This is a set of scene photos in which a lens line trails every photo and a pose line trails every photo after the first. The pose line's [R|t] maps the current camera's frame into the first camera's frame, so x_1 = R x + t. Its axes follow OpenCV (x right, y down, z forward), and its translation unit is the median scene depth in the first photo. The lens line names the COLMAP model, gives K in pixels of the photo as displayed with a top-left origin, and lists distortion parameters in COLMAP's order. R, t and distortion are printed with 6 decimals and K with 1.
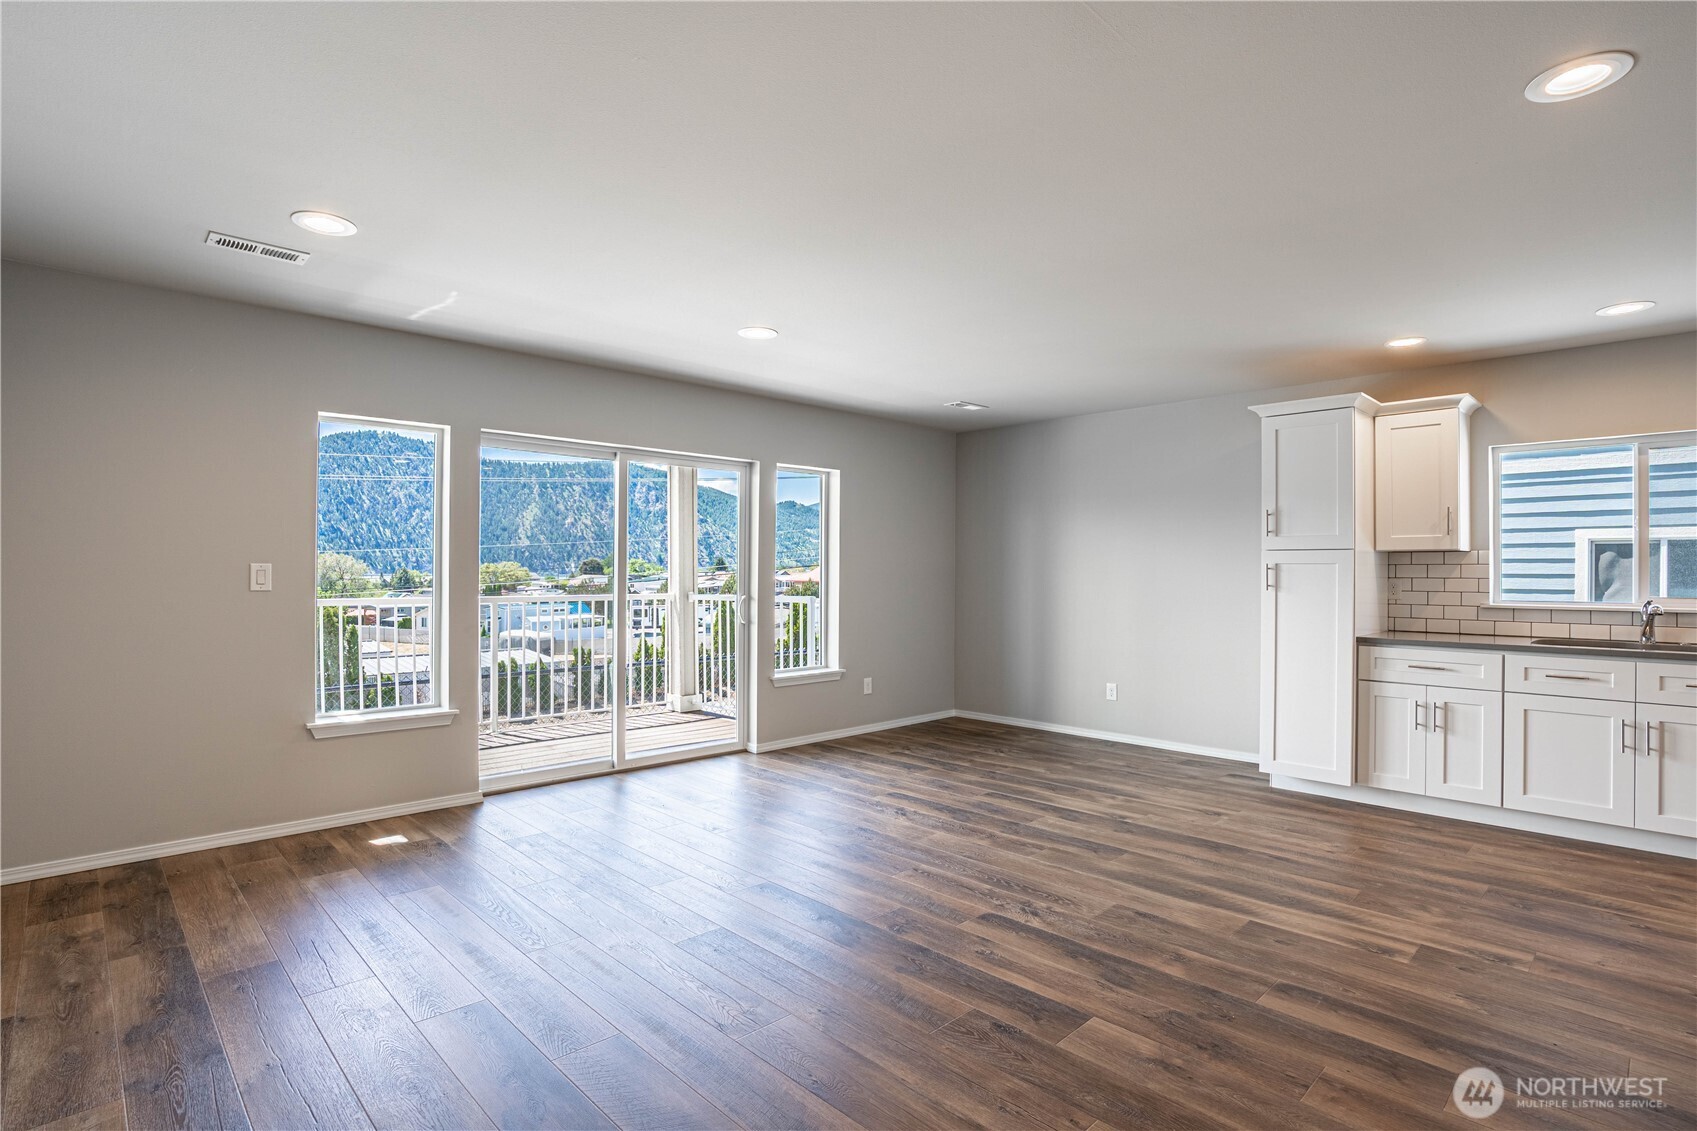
lens RADIAL K [[846.9, 0, 842.6], [0, 846.9, 583.5], [0, 0, 1]] dist [-0.052565, 0.012755]
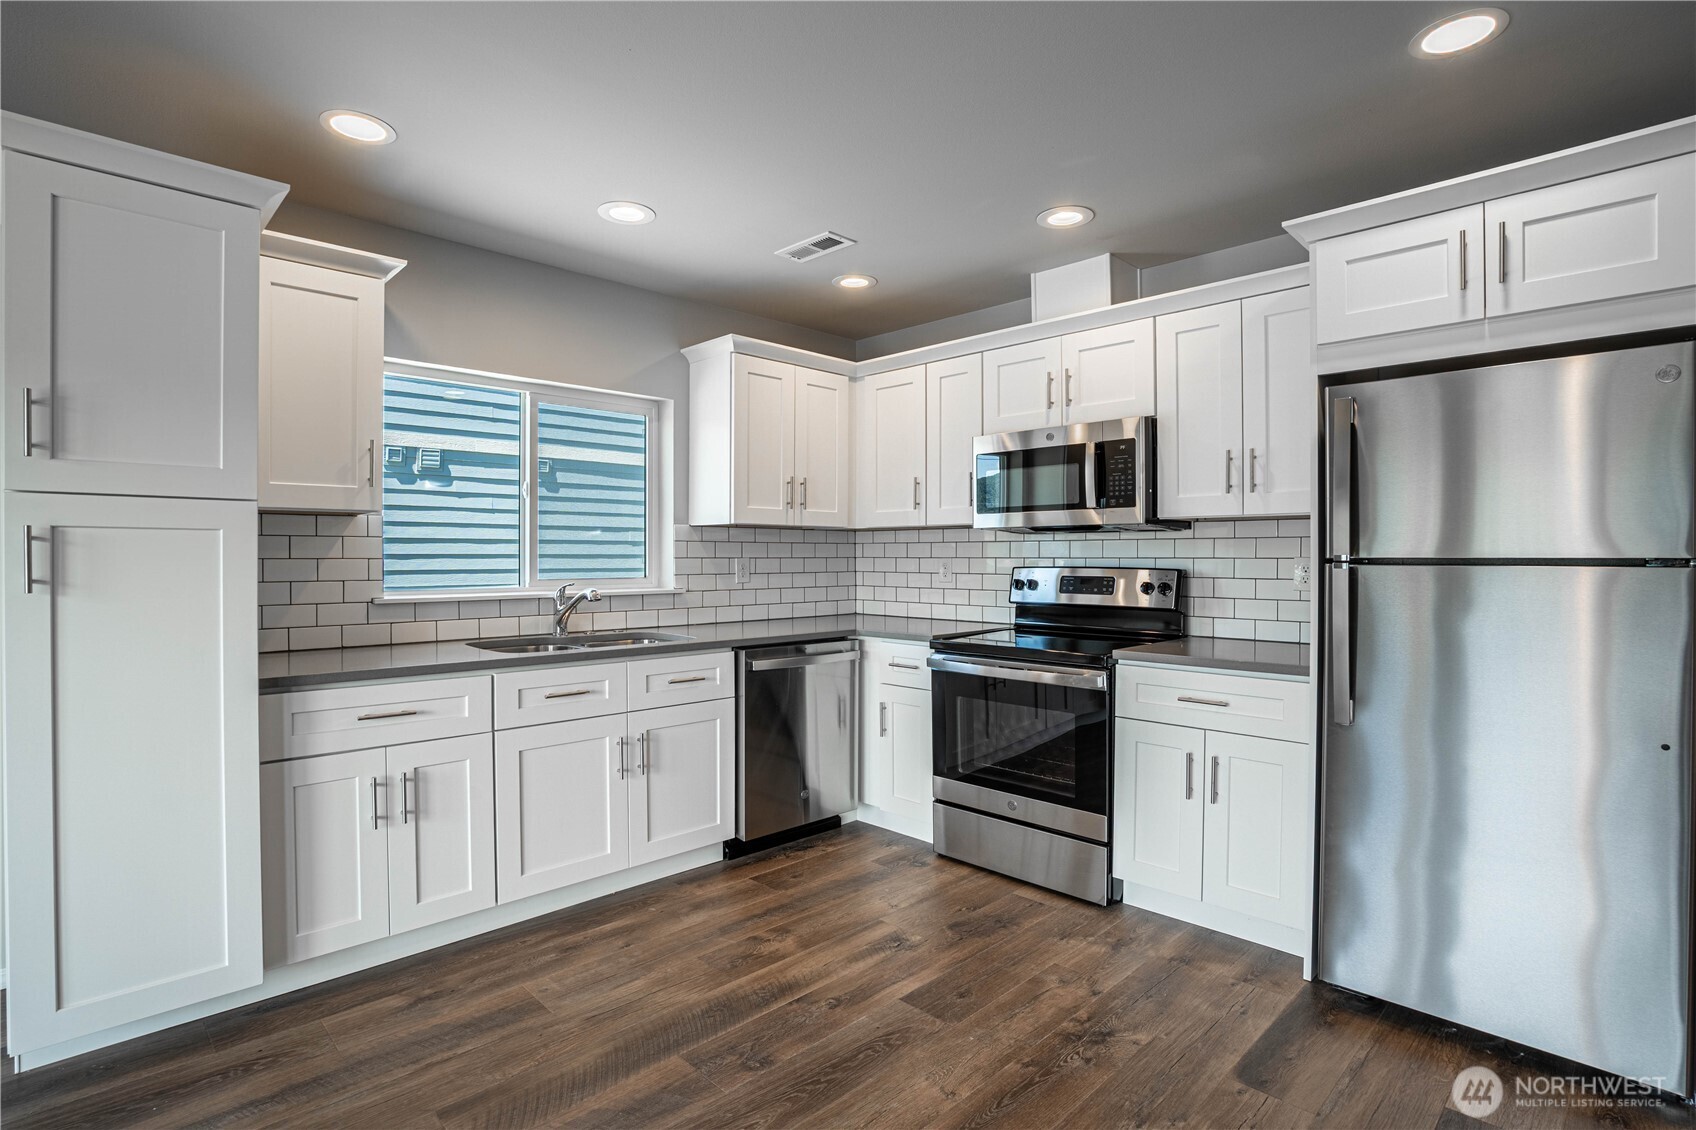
lens RADIAL K [[846.4, 0, 857.6], [0, 846.4, 562.9], [0, 0, 1]] dist [-0.052565, 0.012755]
pose [[-0.012378, -0.011810, 0.999854, 0.142381], [0.011934, 0.999857, 0.011957, -0.007226], [-0.999852, 0.012080, -0.012235, 0.747016]]
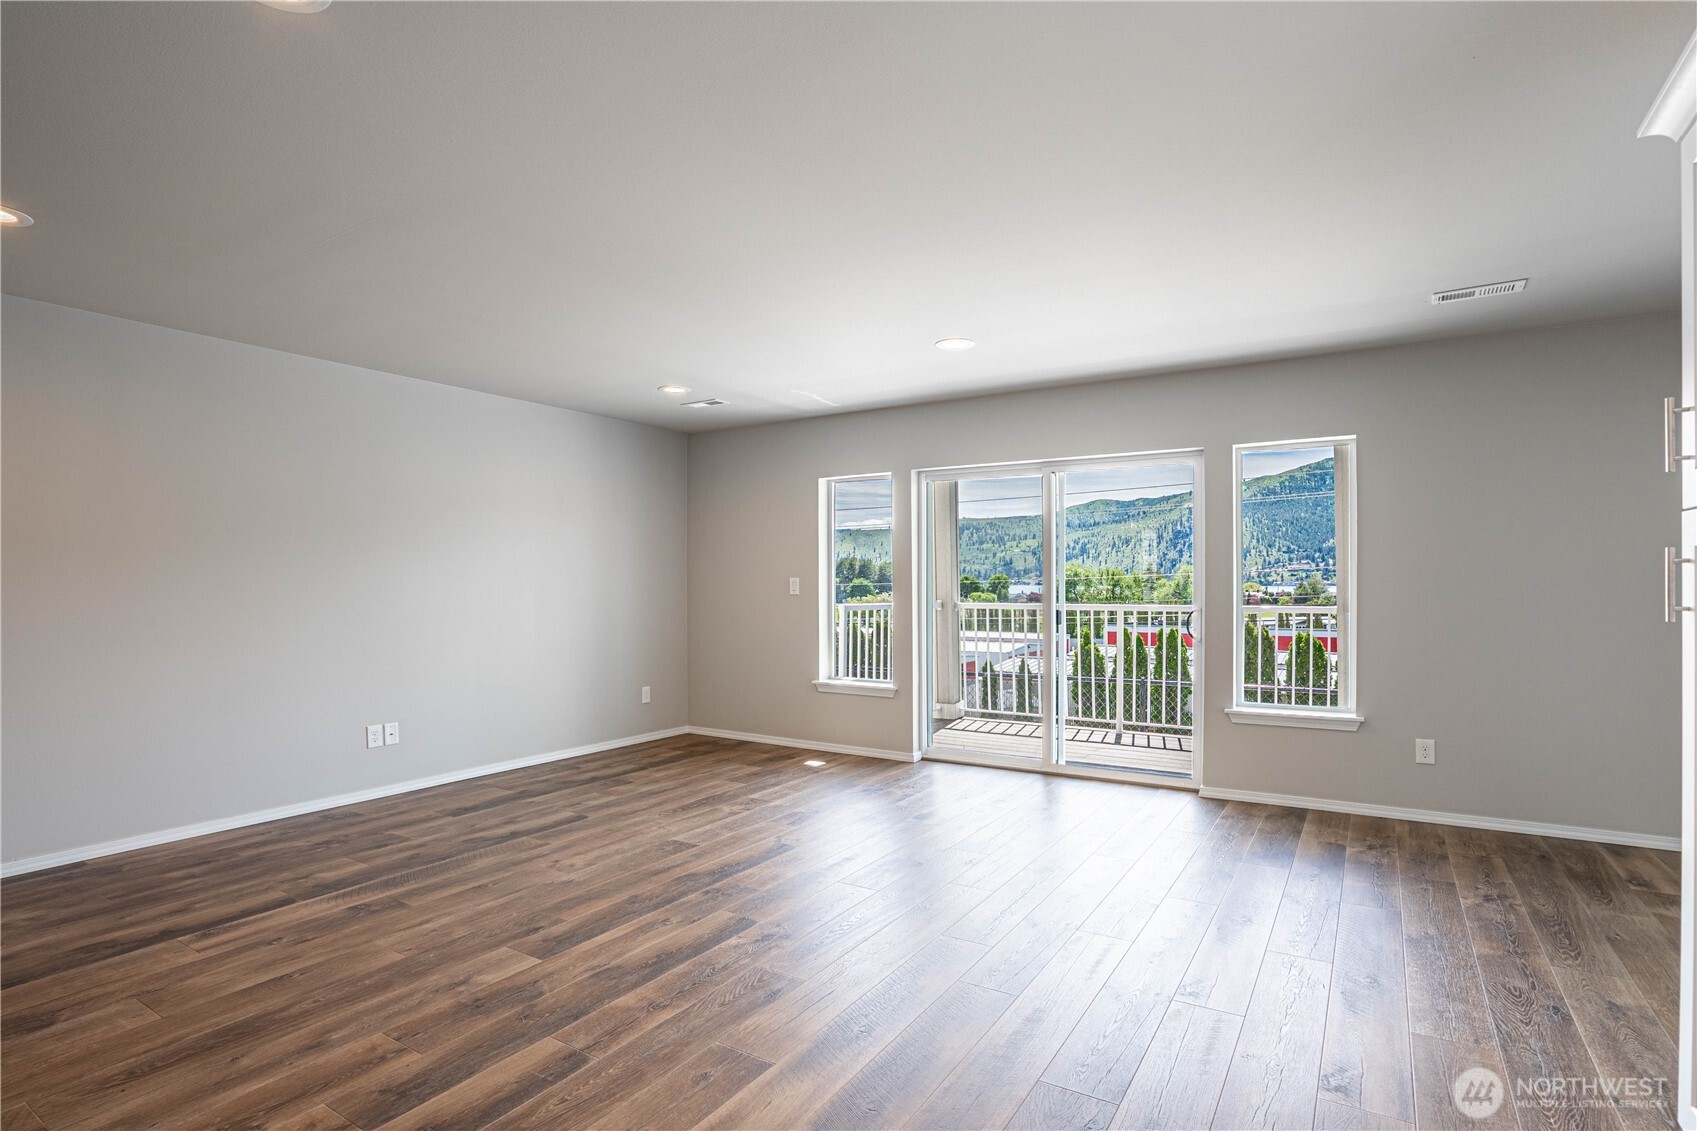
lens RADIAL K [[846.9, 0, 833.7], [0, 846.9, 577.2], [0, 0, 1]] dist [-0.052565, 0.012755]
pose [[0.217639, -0.012298, -0.975952, 0.944389], [-0.007128, 0.999874, -0.014189, -0.002646], [0.976003, 0.010045, 0.217524, 0.698756]]
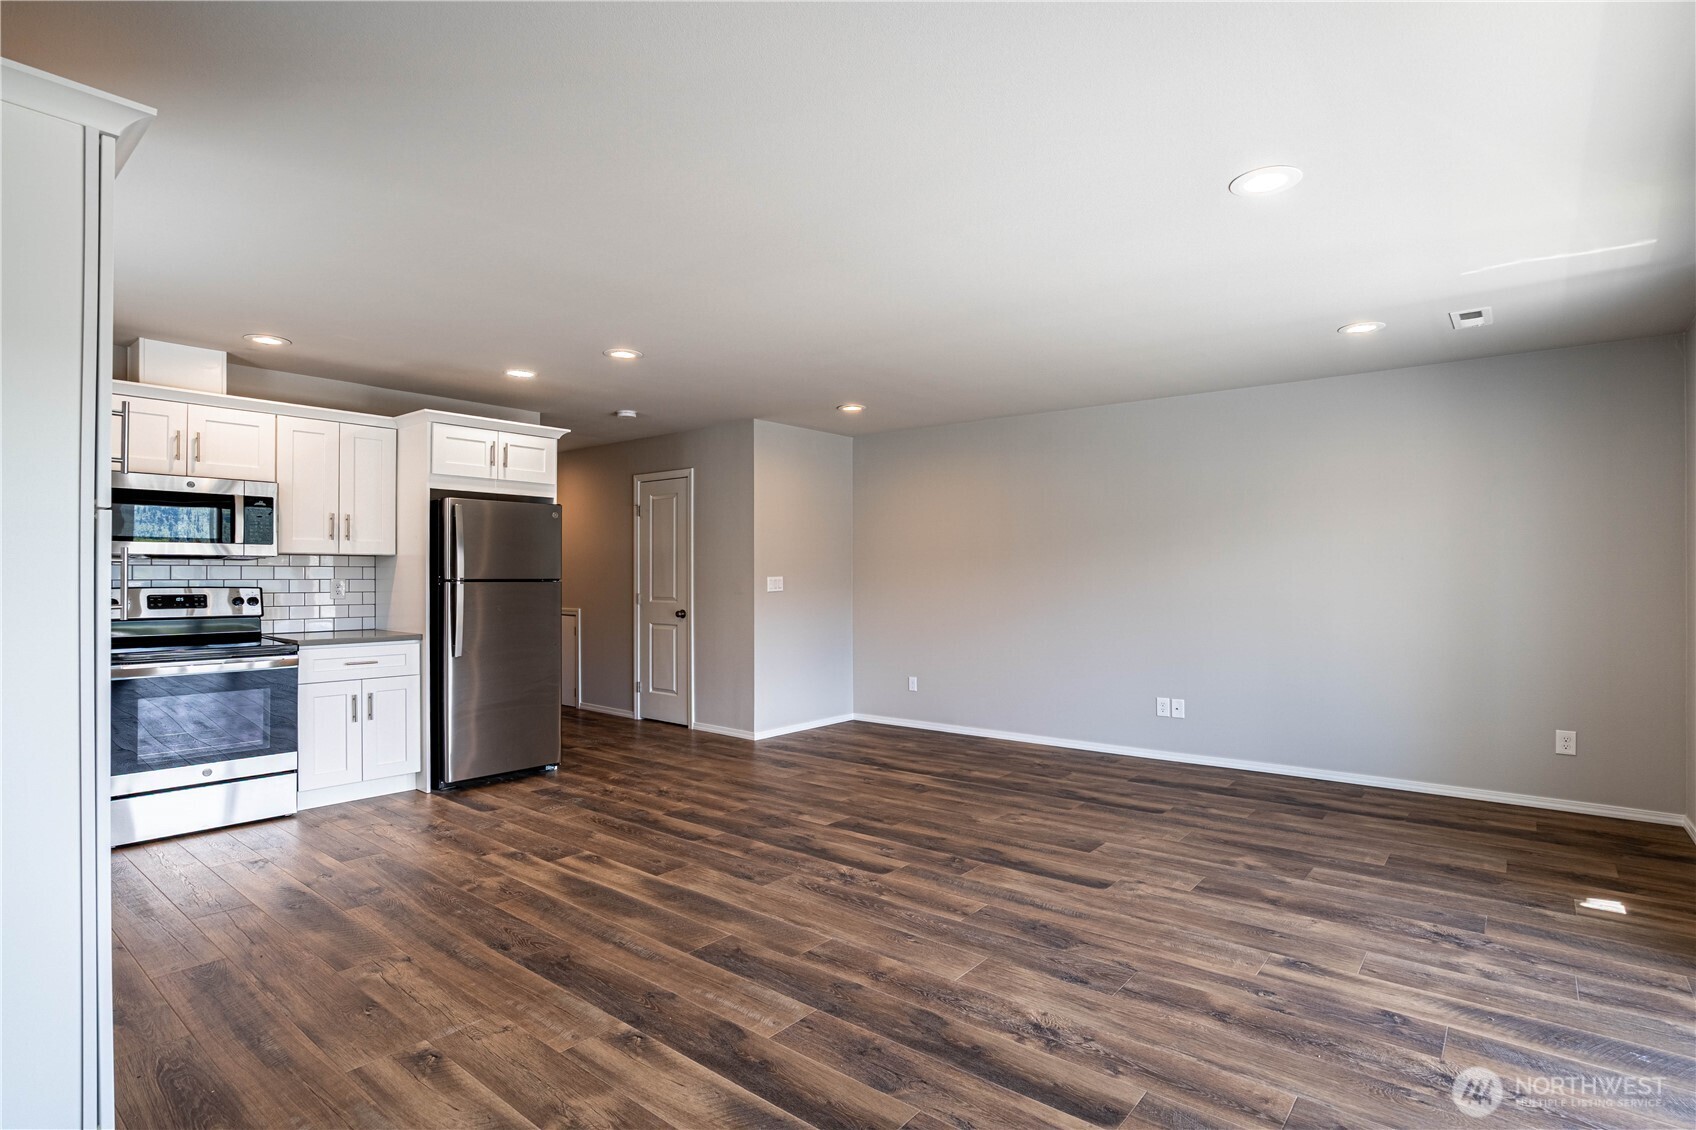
lens RADIAL K [[846.4, 0, 831.4], [0, 846.4, 573.1], [0, 0, 1]] dist [-0.052565, 0.012755]
pose [[-0.995033, -0.001633, -0.099531, 0.287917], [-0.002288, 0.999976, 0.006476, -0.017151], [0.099518, 0.006672, -0.995013, 1.707315]]
